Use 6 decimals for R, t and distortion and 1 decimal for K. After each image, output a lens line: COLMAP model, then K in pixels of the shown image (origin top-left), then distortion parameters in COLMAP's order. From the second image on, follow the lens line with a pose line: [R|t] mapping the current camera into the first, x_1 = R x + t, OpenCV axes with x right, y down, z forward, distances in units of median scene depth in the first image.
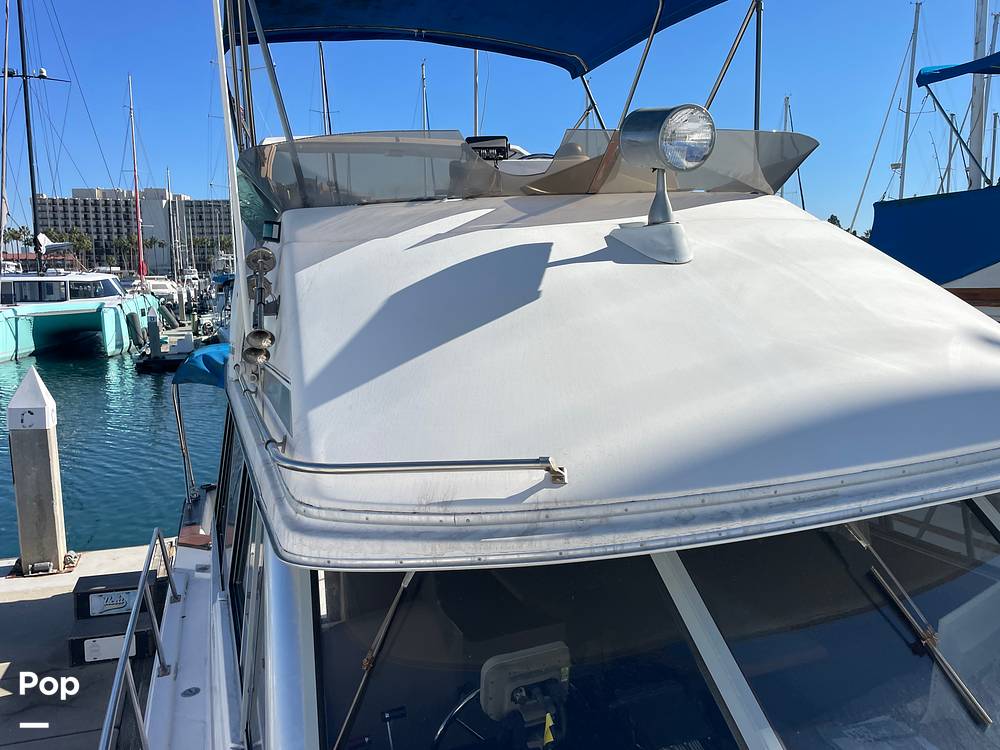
lens RADIAL K [[761.1, 0, 500.0], [0, 761.1, 375.0], [0, 0, 1]] dist [0.077590, -0.111986]
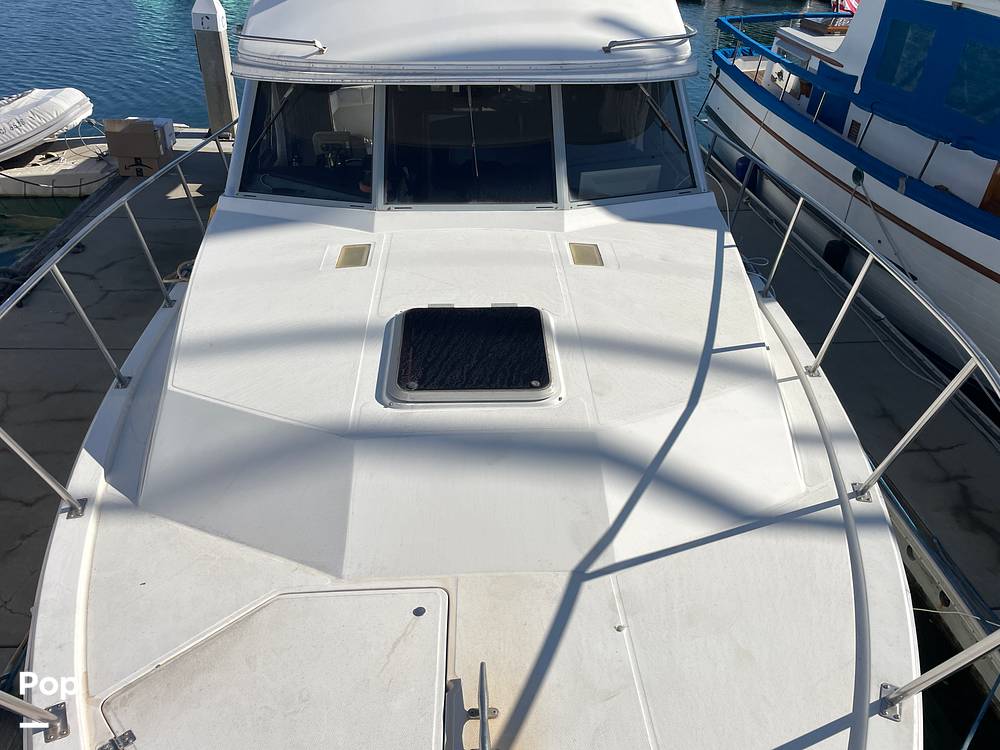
lens RADIAL K [[759.9, 0, 507.6], [0, 759.9, 361.8], [0, 0, 1]] dist [0.085387, -0.115902]
pose [[0.962749, 0.176413, -0.204923, 0.315984], [-0.077532, 0.906136, 0.415819, -0.011820], [0.259045, -0.384441, 0.886059, -0.342357]]
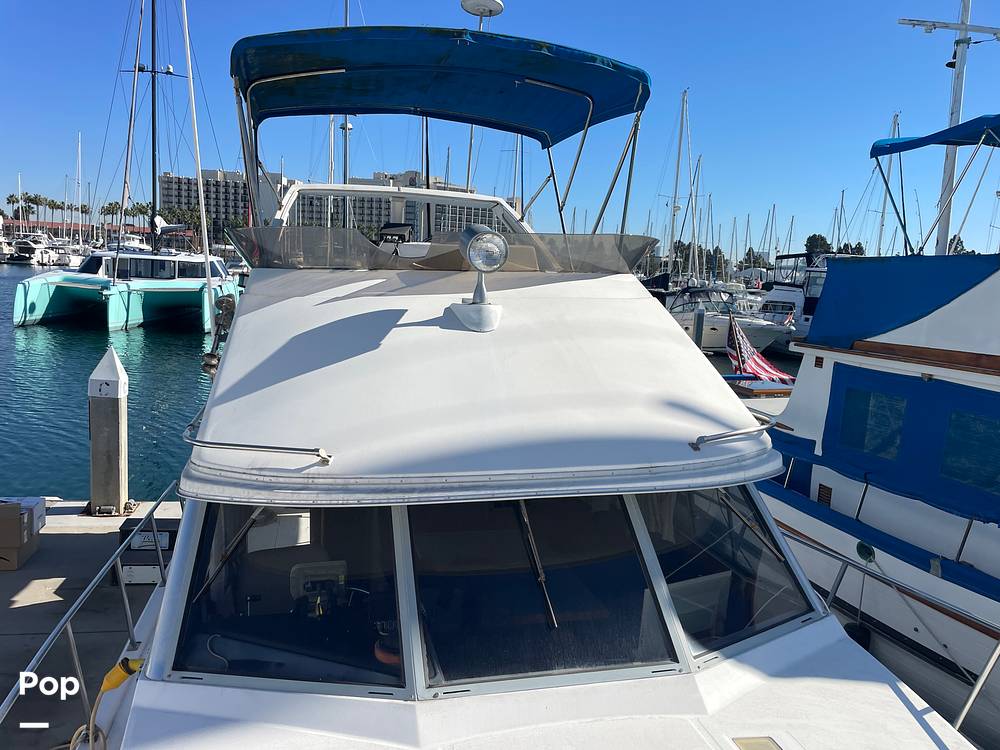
lens RADIAL K [[766.6, 0, 499.6], [0, 766.6, 361.7], [0, 0, 1]] dist [0.017044, -0.004011]
pose [[0.990677, 0.077842, -0.111799, 0.156432], [-0.079666, 0.996750, -0.011939, -0.025144], [0.110506, 0.020734, 0.993659, -0.172958]]
